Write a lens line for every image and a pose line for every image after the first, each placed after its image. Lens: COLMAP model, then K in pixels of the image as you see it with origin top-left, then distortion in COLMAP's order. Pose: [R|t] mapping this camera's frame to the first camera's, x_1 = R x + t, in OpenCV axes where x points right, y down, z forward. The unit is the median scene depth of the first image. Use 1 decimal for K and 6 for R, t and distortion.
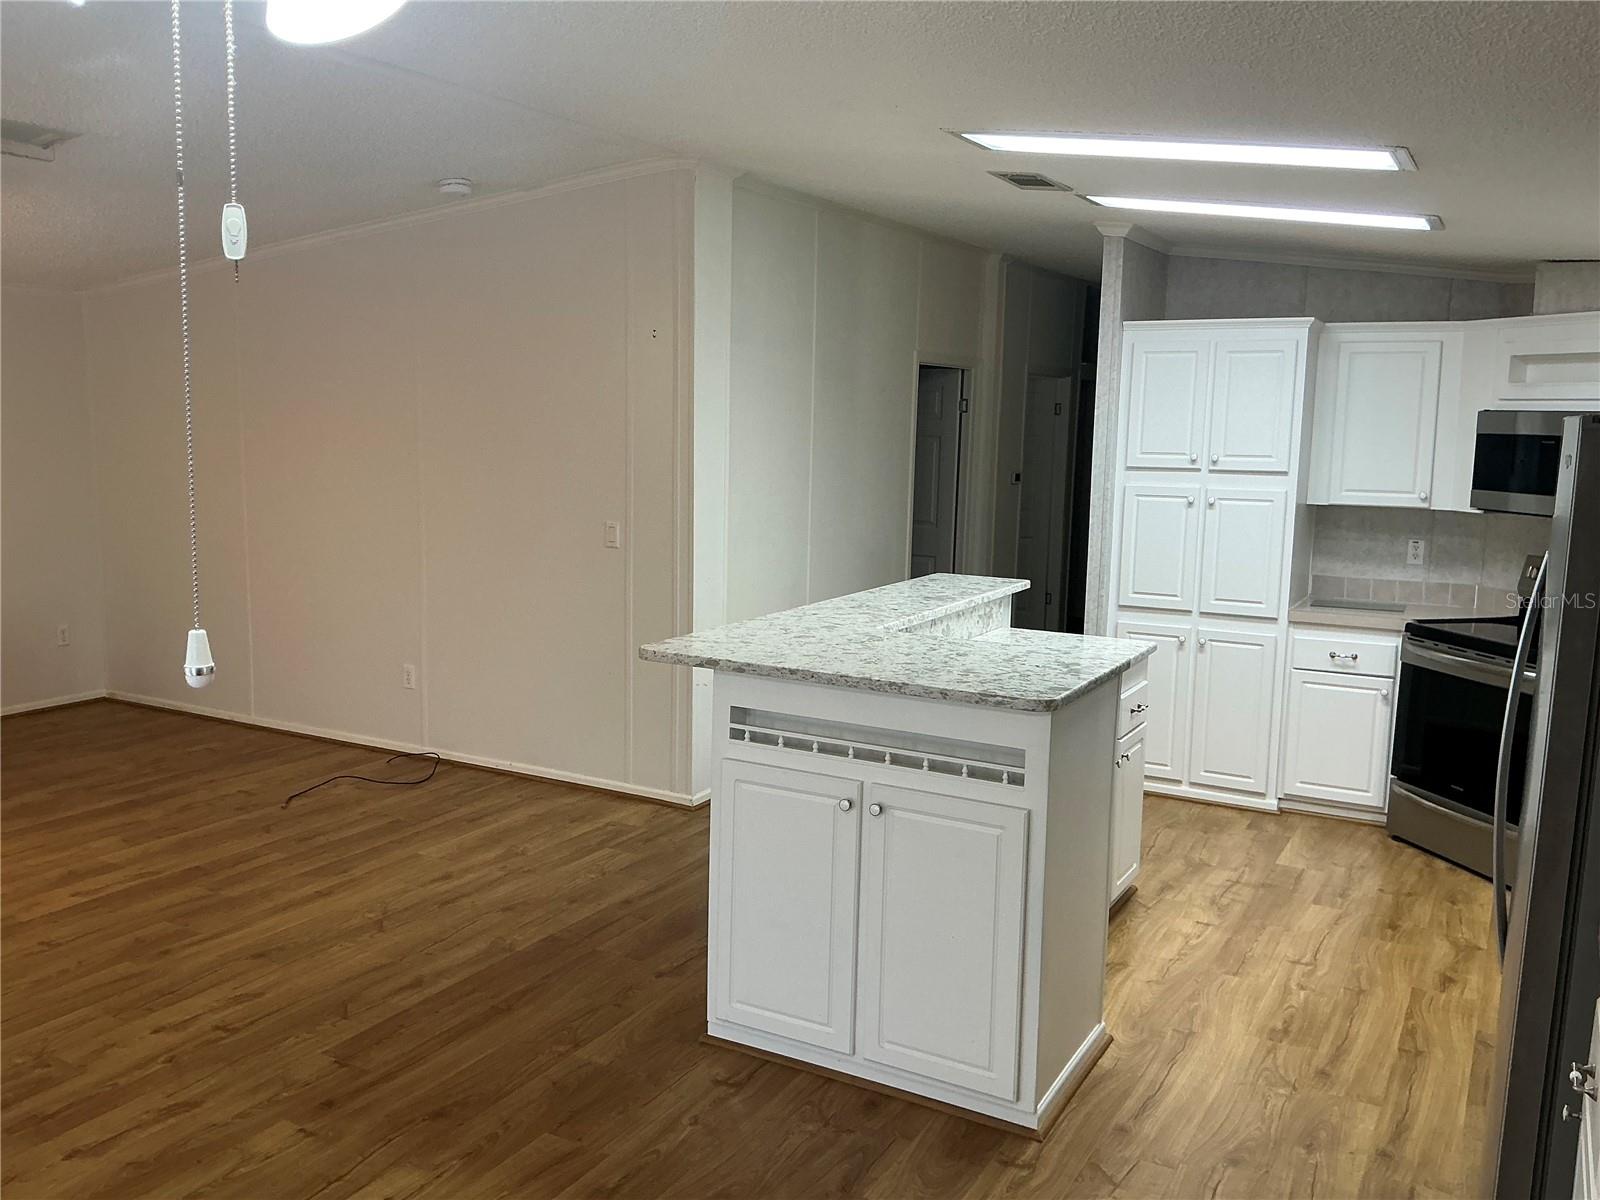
lens RADIAL K [[1332.8, 0, 794.6], [0, 1332.8, 595.0], [0, 0, 1]] dist [0.087694, -0.171353]
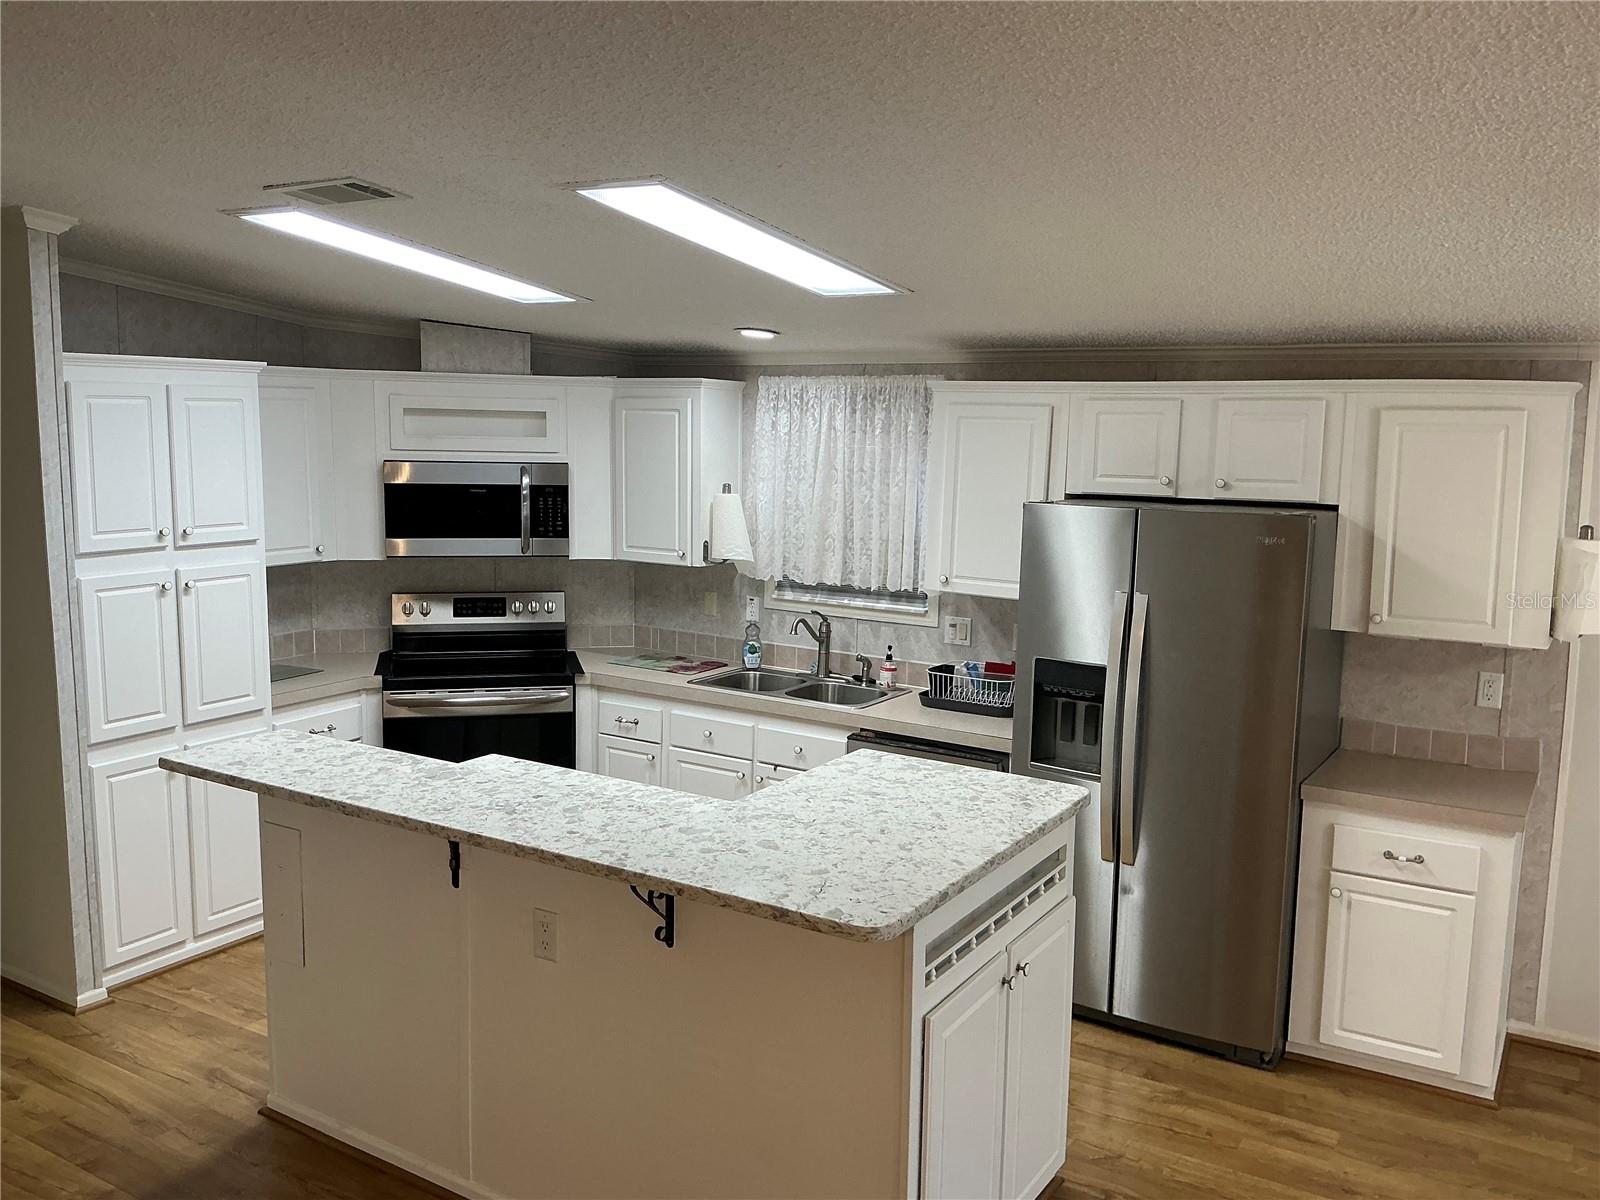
lens RADIAL K [[1332.8, 0, 806.7], [0, 1332.8, 585.5], [0, 0, 1]] dist [0.087694, -0.171353]
pose [[0.038892, -0.144766, 0.988701, -0.605595], [0.113874, 0.983646, 0.139547, -0.181615], [-0.992734, 0.107160, 0.054741, 0.773177]]
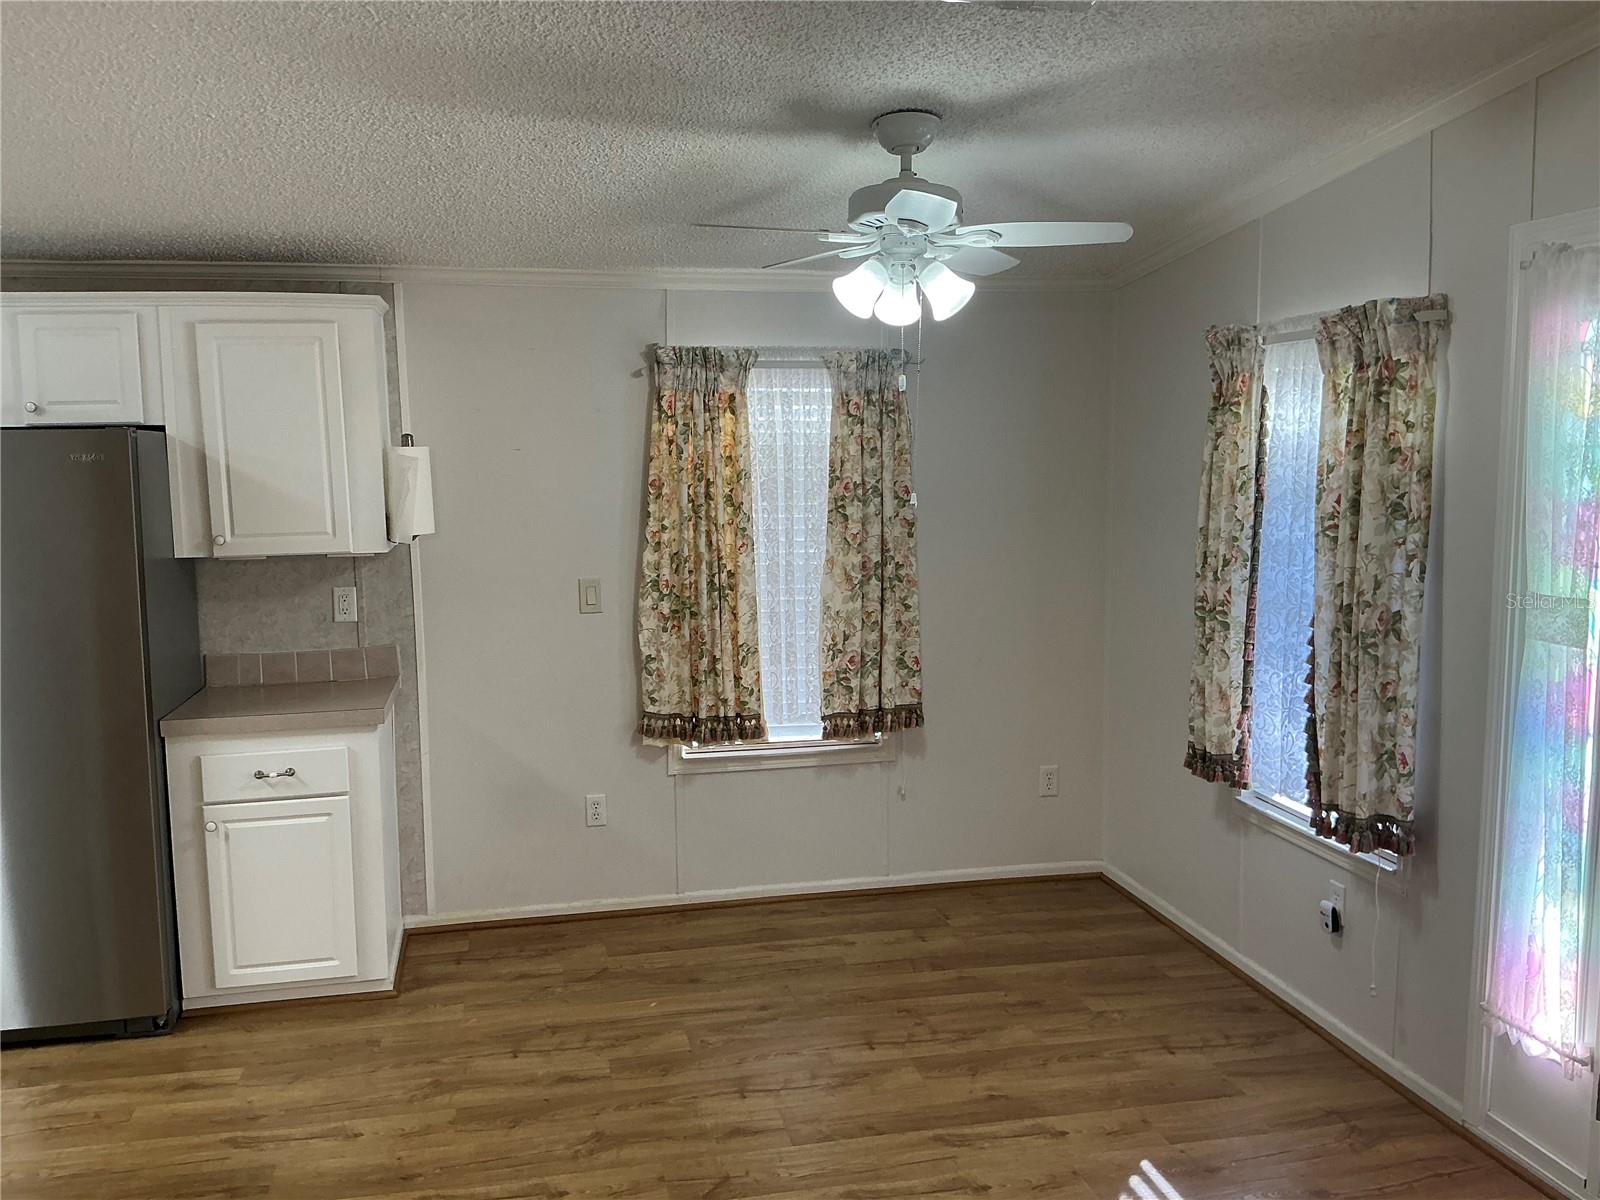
lens RADIAL K [[1332.8, 0, 783.5], [0, 1332.8, 599.9], [0, 0, 1]] dist [0.087694, -0.171353]
pose [[-0.657141, -0.096719, 0.747536, -0.596416], [0.101884, 0.971235, 0.215226, -0.100281], [-0.746850, 0.217596, -0.628385, 0.728118]]
